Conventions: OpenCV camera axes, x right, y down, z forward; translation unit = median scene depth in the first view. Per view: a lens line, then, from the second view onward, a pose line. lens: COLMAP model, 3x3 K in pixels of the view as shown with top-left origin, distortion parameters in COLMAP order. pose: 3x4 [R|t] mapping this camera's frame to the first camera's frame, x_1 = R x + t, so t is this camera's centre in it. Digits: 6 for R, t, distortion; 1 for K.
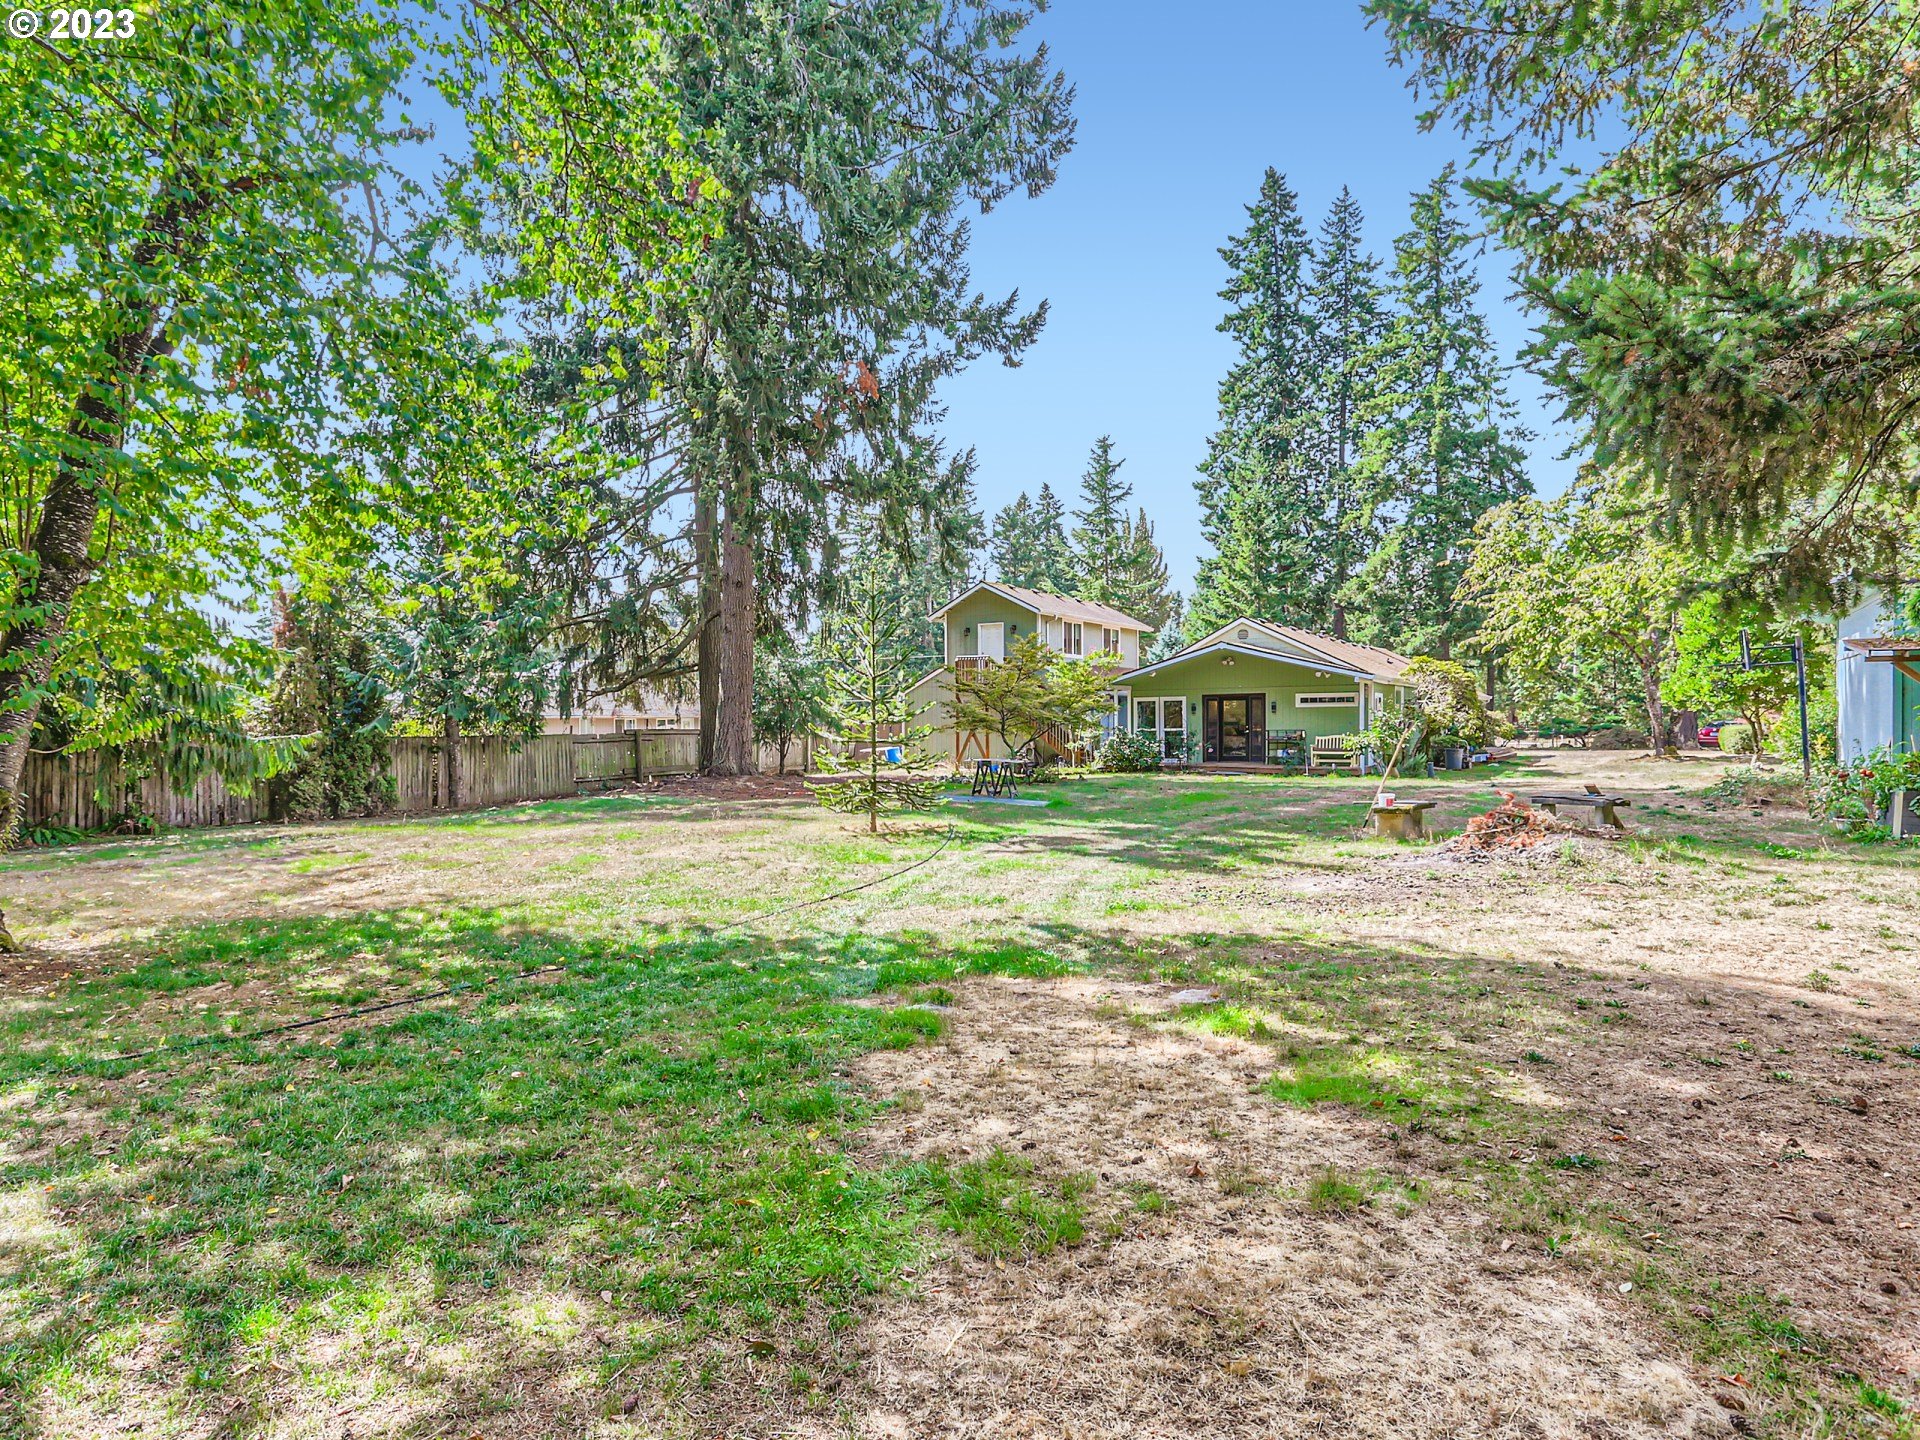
lens RADIAL K [[1059.3, 0, 960.1], [0, 1059.3, 736.5], [0, 0, 1]] dist [-0.046825, 0.030022]
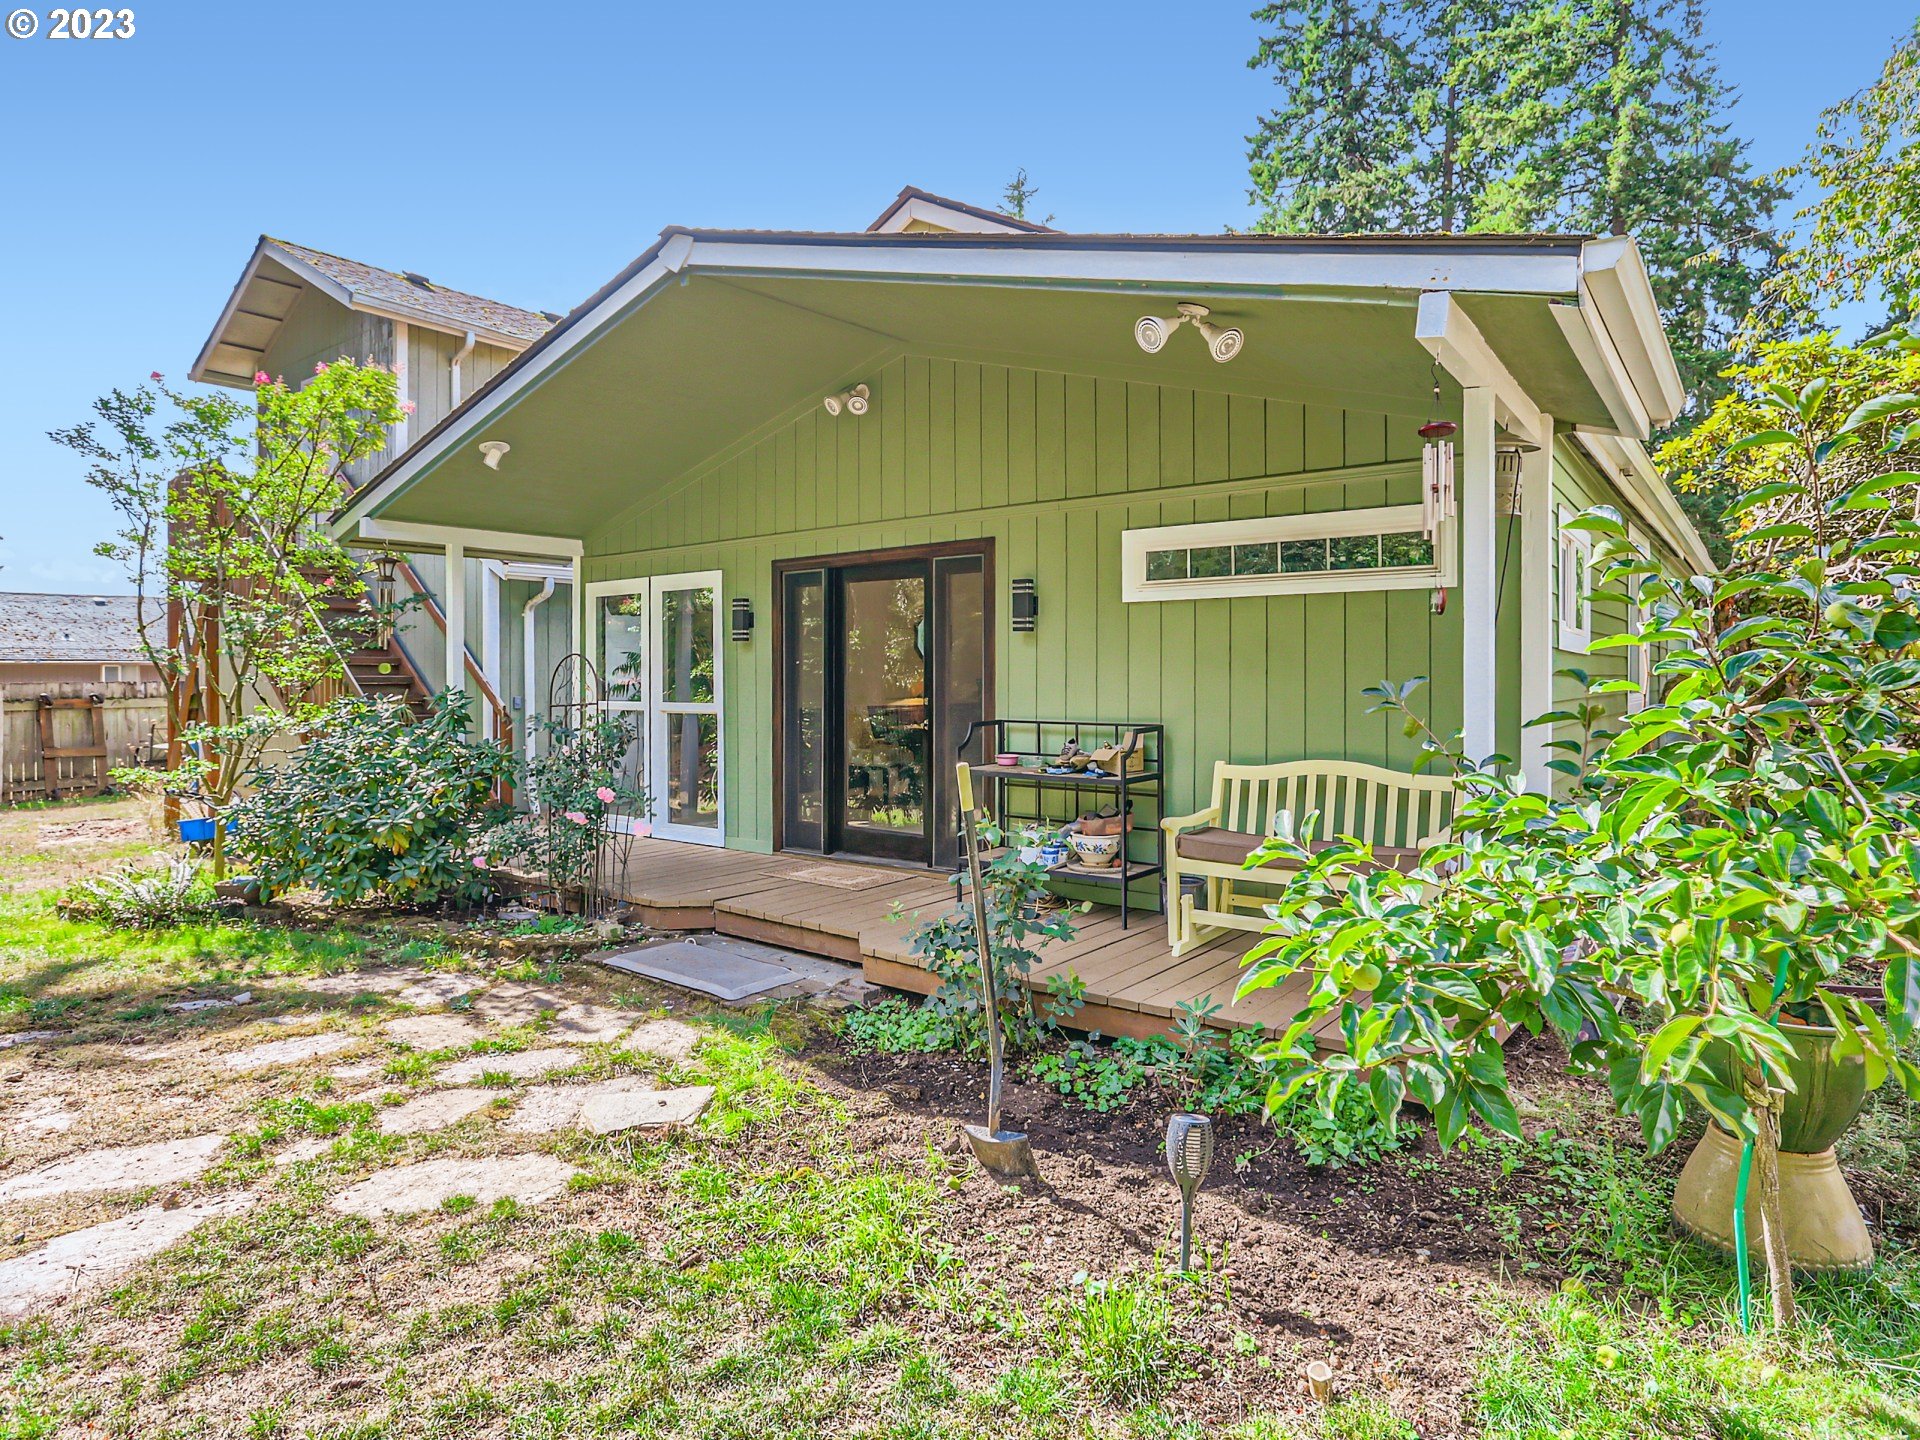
lens RADIAL K [[1059.3, 0, 960.1], [0, 1059.3, 736.5], [0, 0, 1]] dist [-0.046825, 0.030022]
pose [[0.996413, 0.006296, -0.084384, 0.291420], [-0.002372, 0.998915, 0.046521, -0.011478], [0.084585, -0.046154, 0.995347, 0.766819]]
